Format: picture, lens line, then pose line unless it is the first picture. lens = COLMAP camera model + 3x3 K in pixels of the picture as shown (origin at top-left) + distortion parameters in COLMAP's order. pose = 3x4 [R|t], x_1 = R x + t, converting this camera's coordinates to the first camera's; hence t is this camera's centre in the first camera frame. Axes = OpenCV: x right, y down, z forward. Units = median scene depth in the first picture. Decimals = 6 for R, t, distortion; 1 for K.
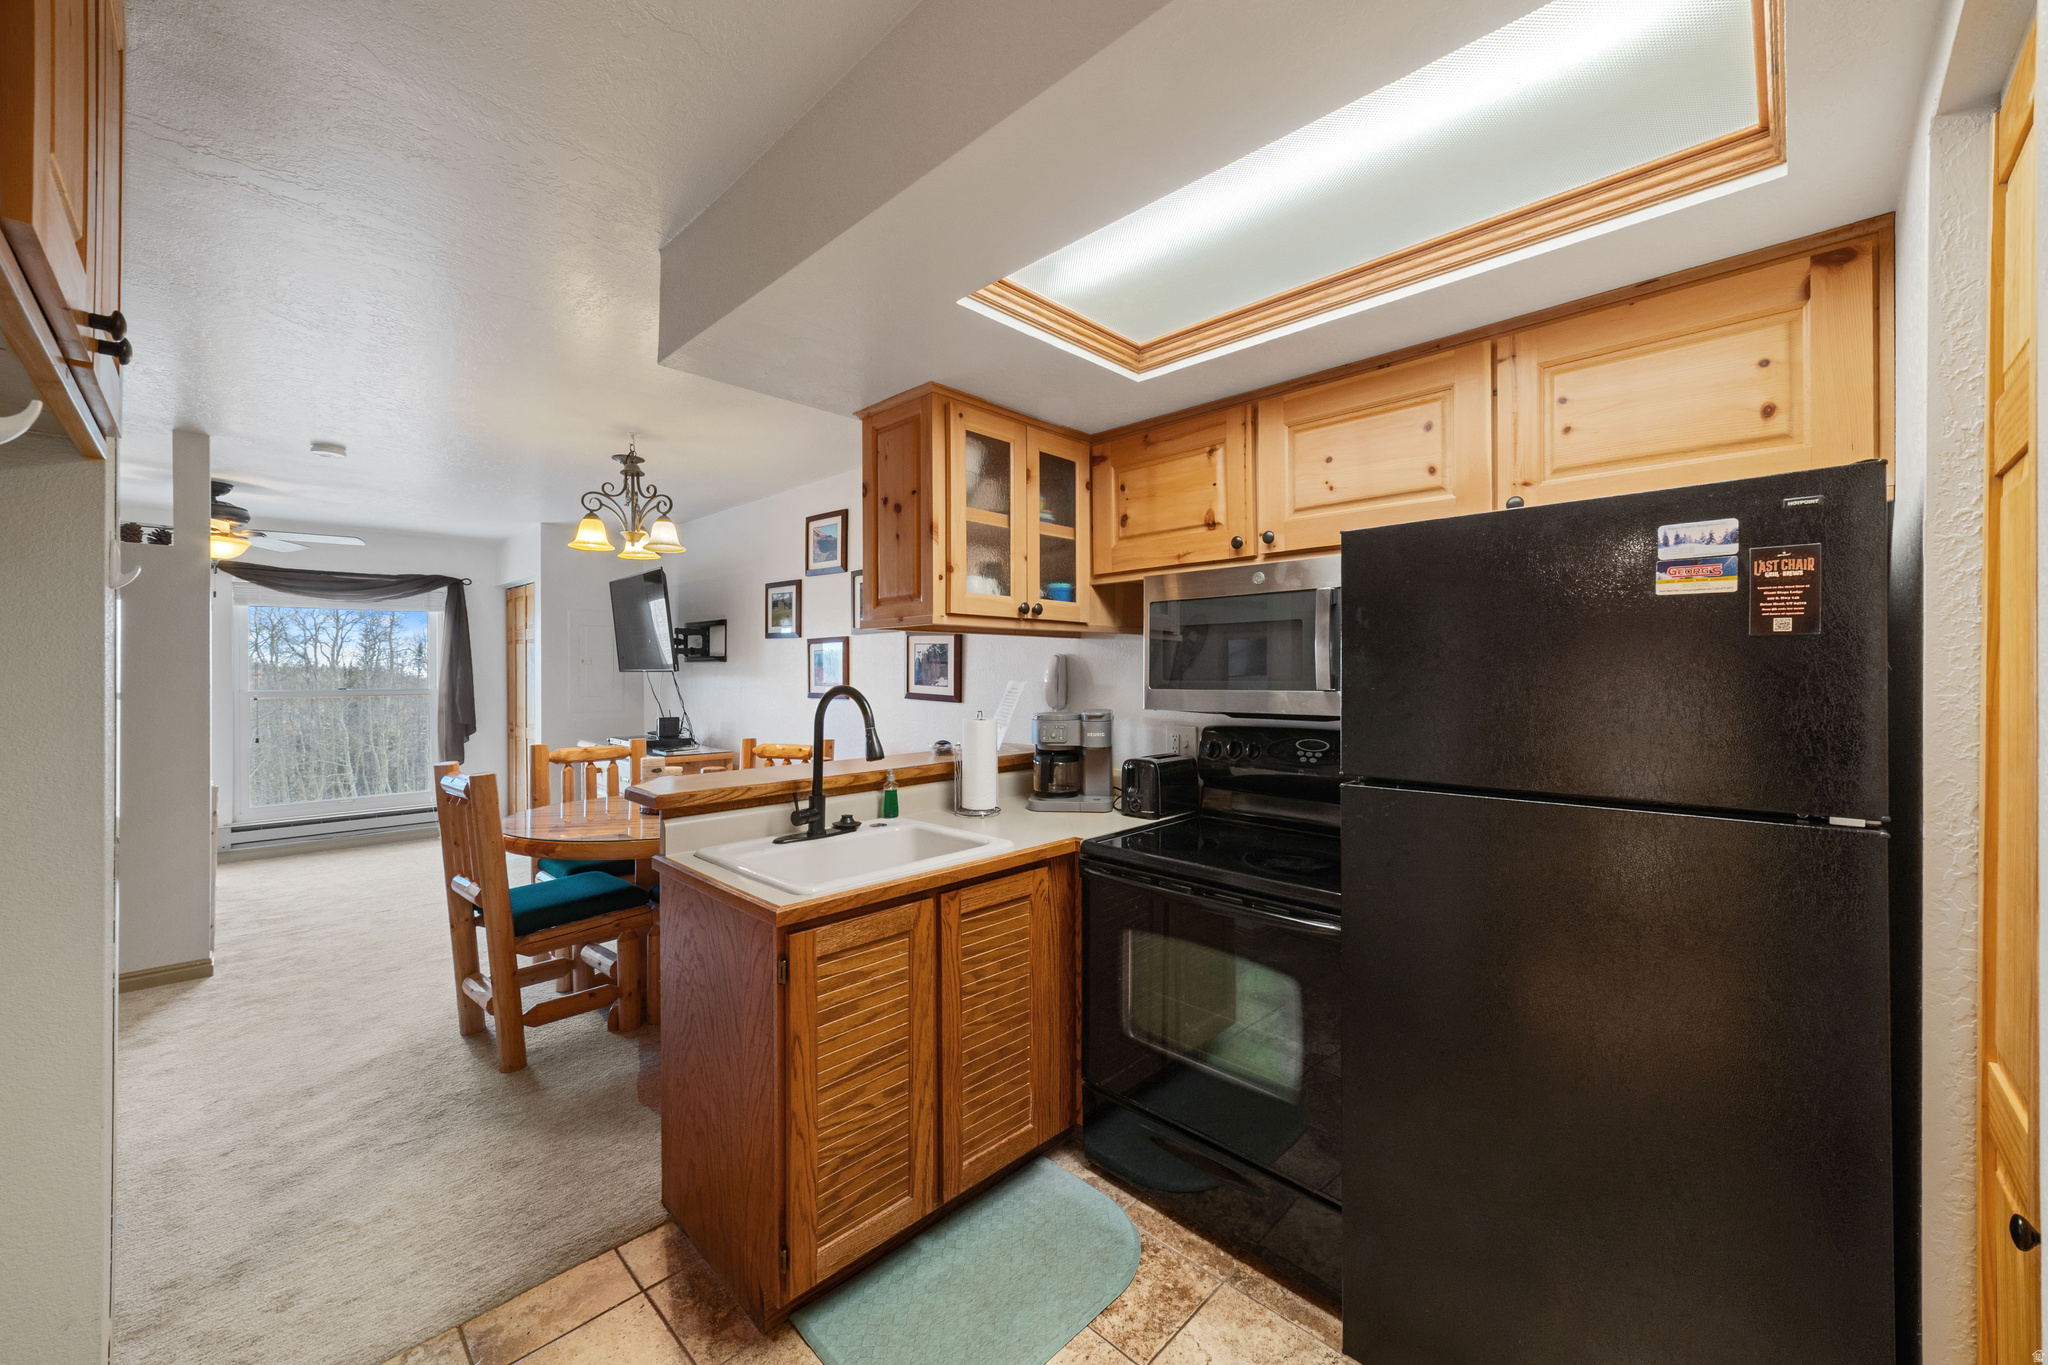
lens RADIAL K [[784.3, 0, 1022.4], [0, 784.3, 666.7], [0, 0, 1]] dist [0.000795, 0.000261]
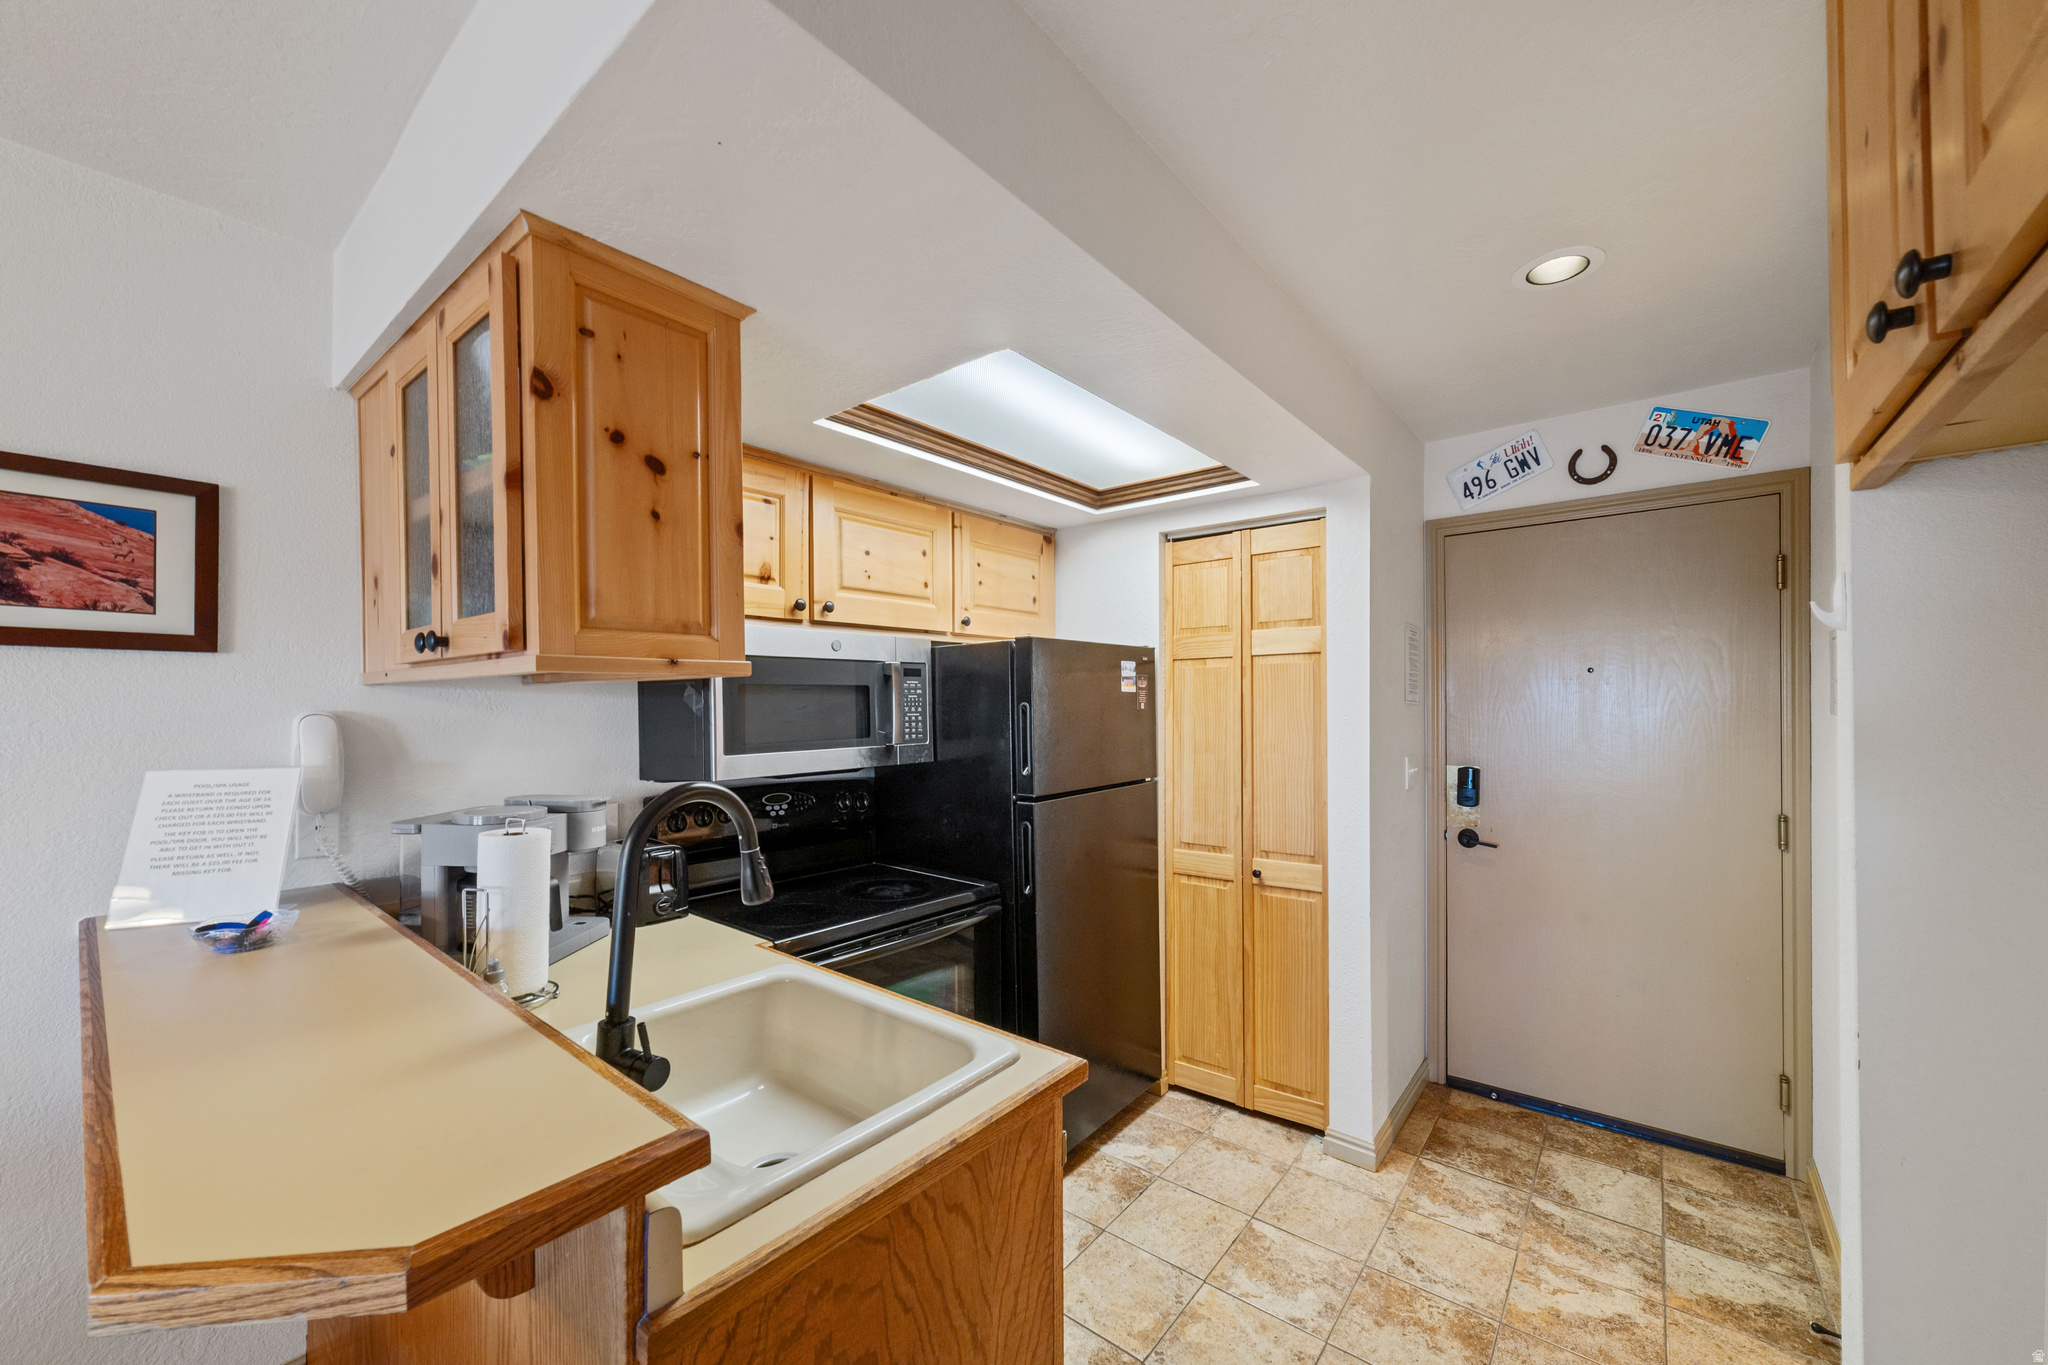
lens RADIAL K [[780.4, 0, 1058.9], [0, 780.4, 712.0], [0, 0, 1]] dist [0.000095, -0.000079]
pose [[-0.111594, -0.005695, 0.993738, -0.478423], [0.002371, 0.999979, 0.005997, -0.015418], [-0.993751, 0.003025, -0.111578, 0.485571]]
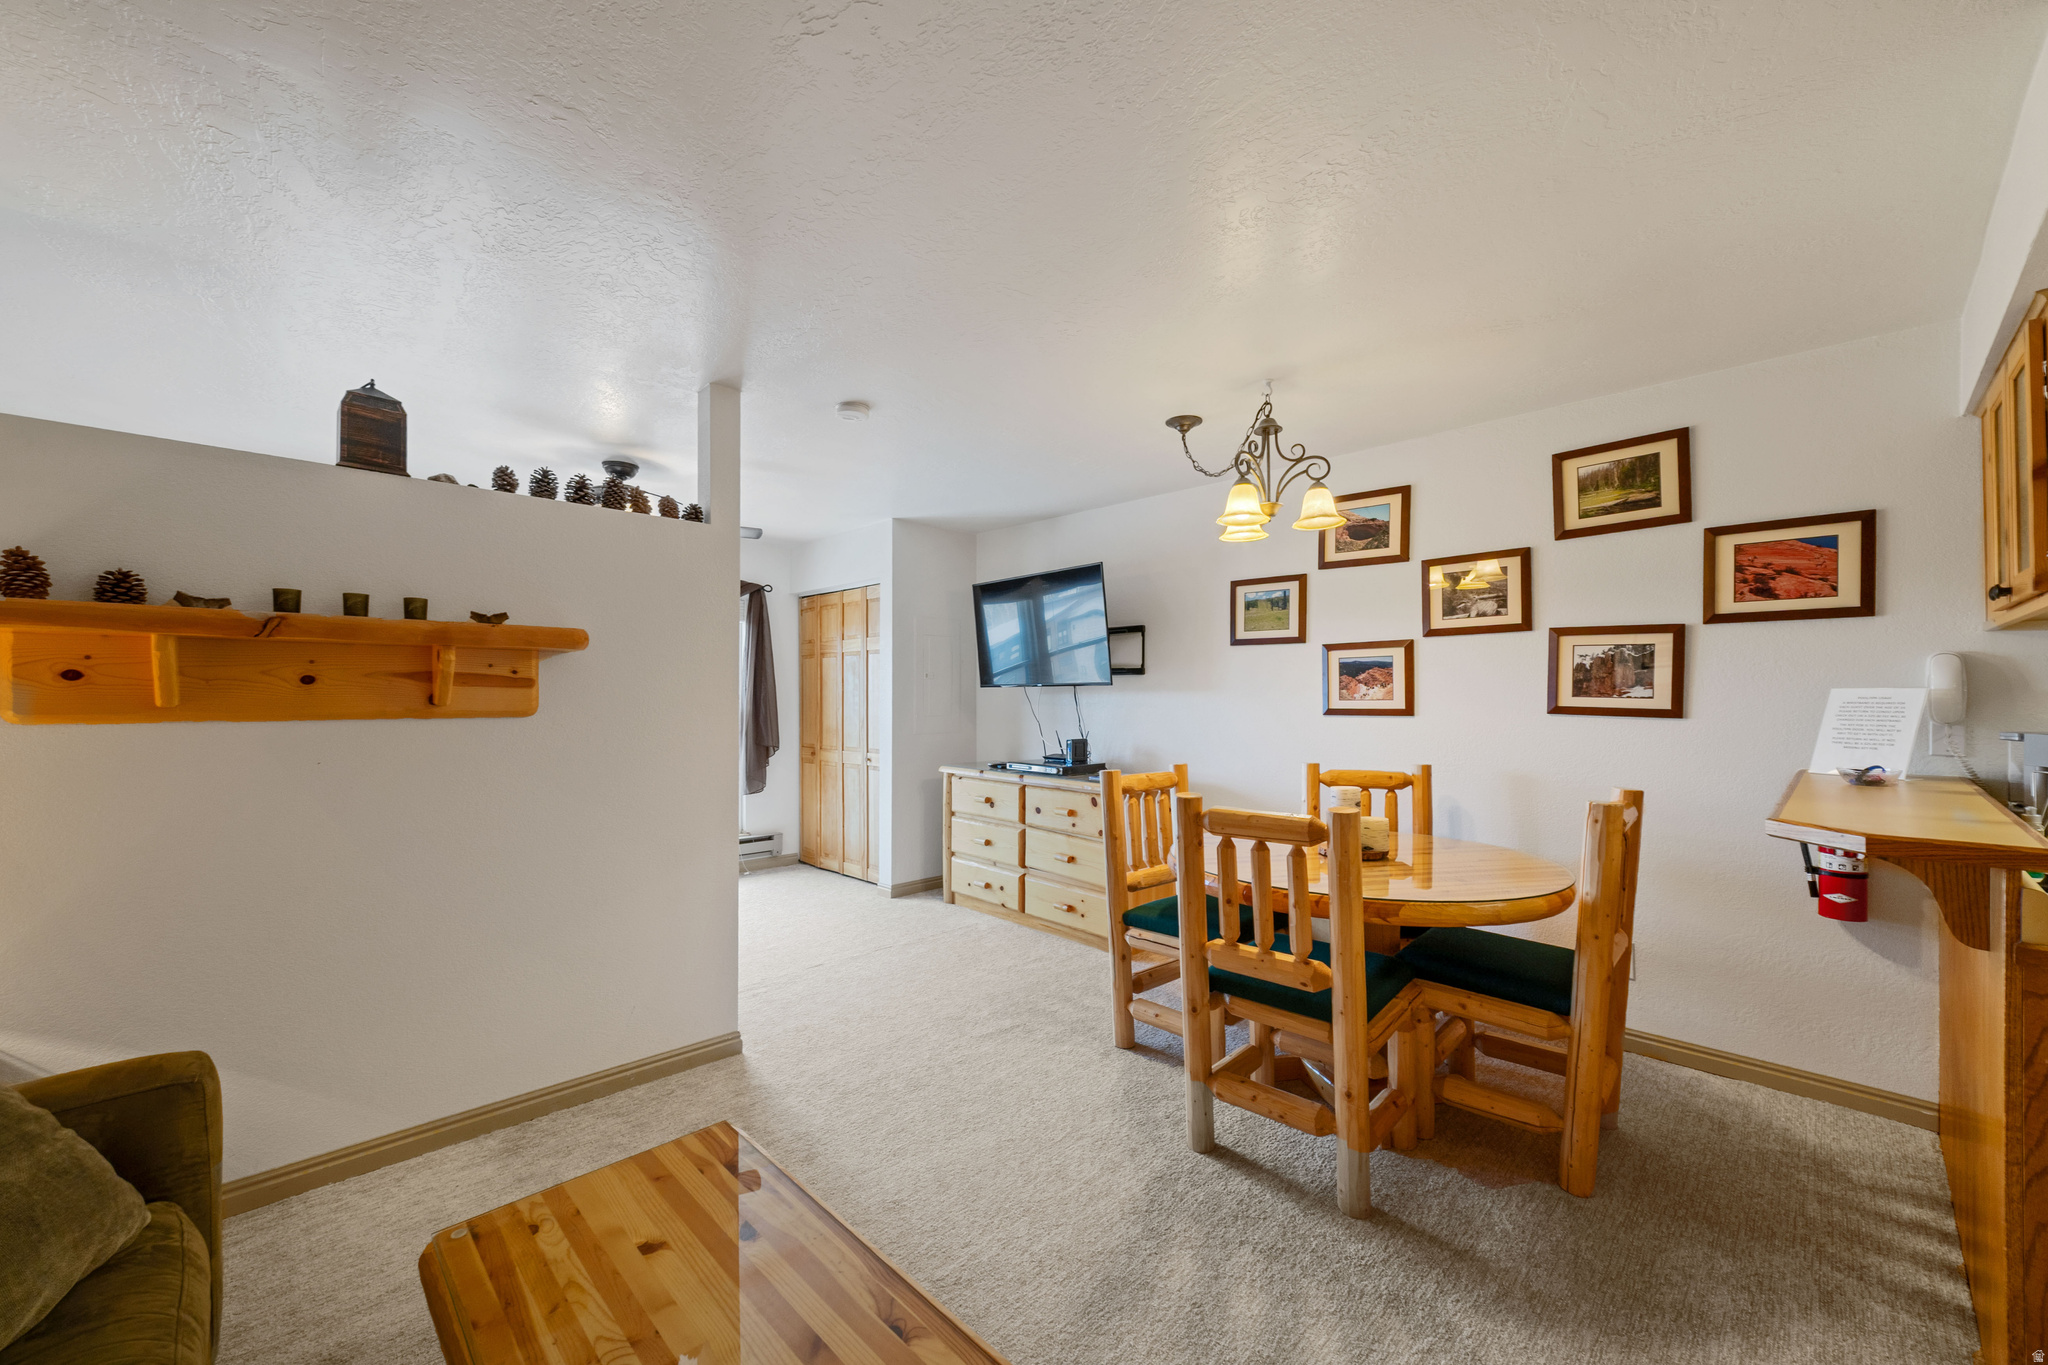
lens RADIAL K [[789.0, 0, 1024.0], [0, 789.0, 682.5], [0, 0, 1]] dist [-0.000130, -0.000041]
pose [[0.999673, 0.000394, -0.025550, -0.724524], [-0.000715, 0.999921, -0.012560, 0.020924], [0.025543, 0.012575, 0.999595, 0.190164]]
